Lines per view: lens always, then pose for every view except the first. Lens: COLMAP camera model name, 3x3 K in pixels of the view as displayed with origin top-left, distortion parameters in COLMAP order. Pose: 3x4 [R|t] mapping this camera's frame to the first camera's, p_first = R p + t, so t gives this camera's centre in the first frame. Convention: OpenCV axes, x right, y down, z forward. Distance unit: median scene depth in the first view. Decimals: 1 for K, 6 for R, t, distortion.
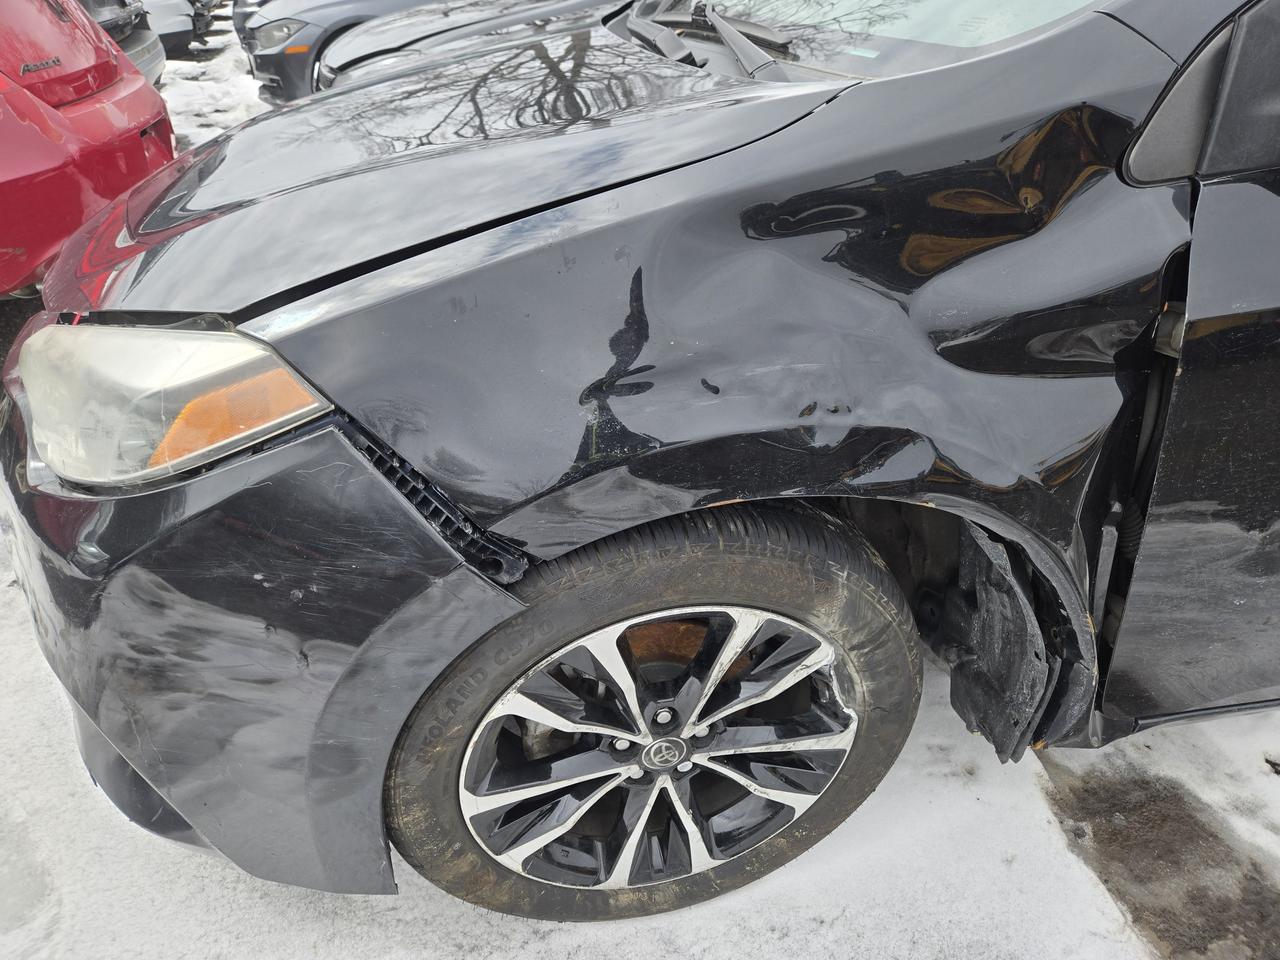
lens RADIAL K [[834.8, 0, 640.0], [0, 834.8, 480.0], [0, 0, 1]] dist [0.101759, -0.090348]
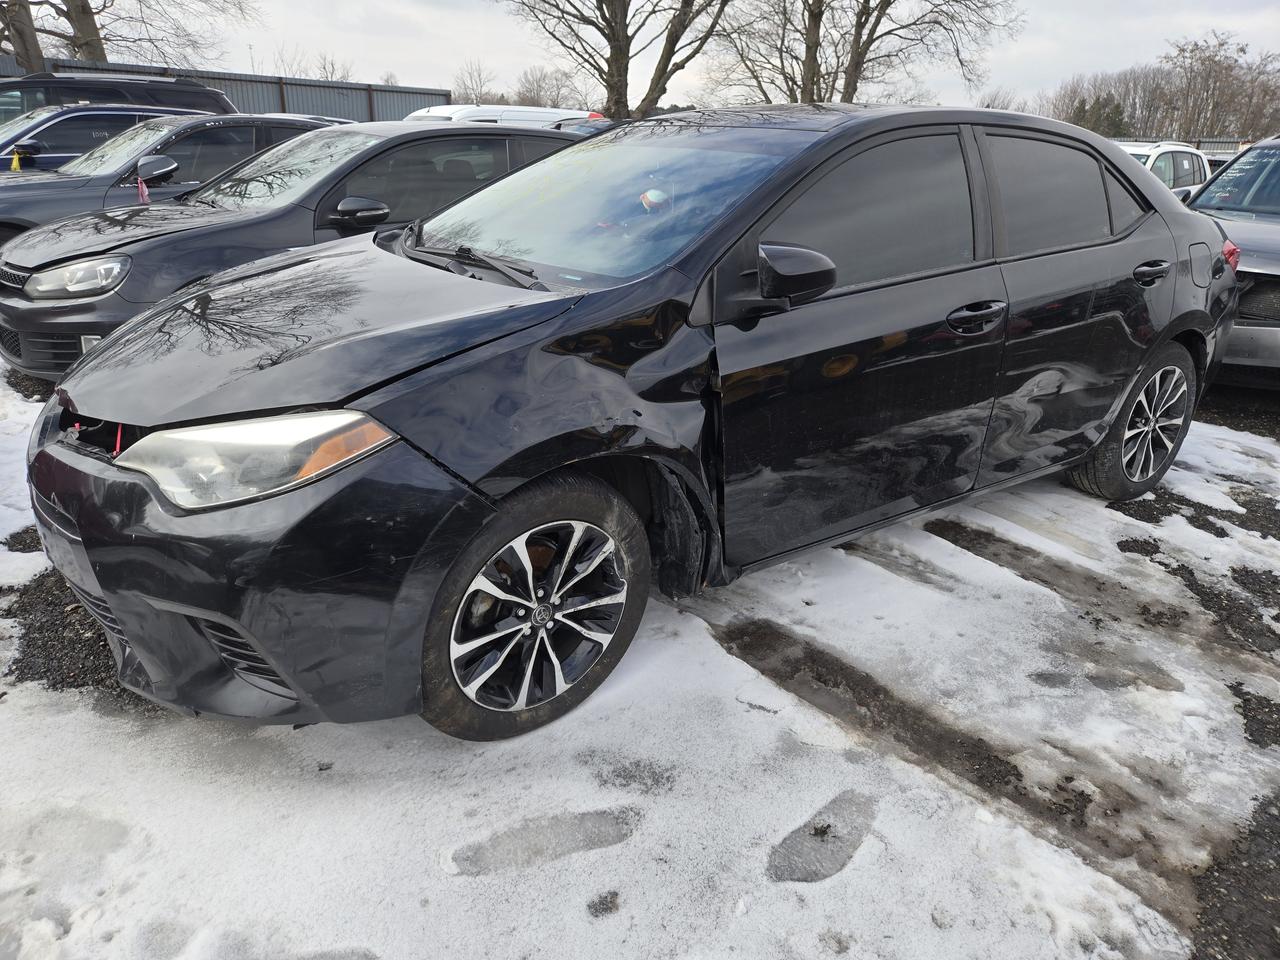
lens RADIAL K [[834.8, 0, 640.0], [0, 834.8, 480.0], [0, 0, 1]] dist [0.101759, -0.090348]
pose [[0.894863, -0.119533, 0.430037, -0.575730], [0.192192, 0.972770, -0.129541, 0.323738], [-0.402843, 0.198571, 0.893469, -0.897837]]
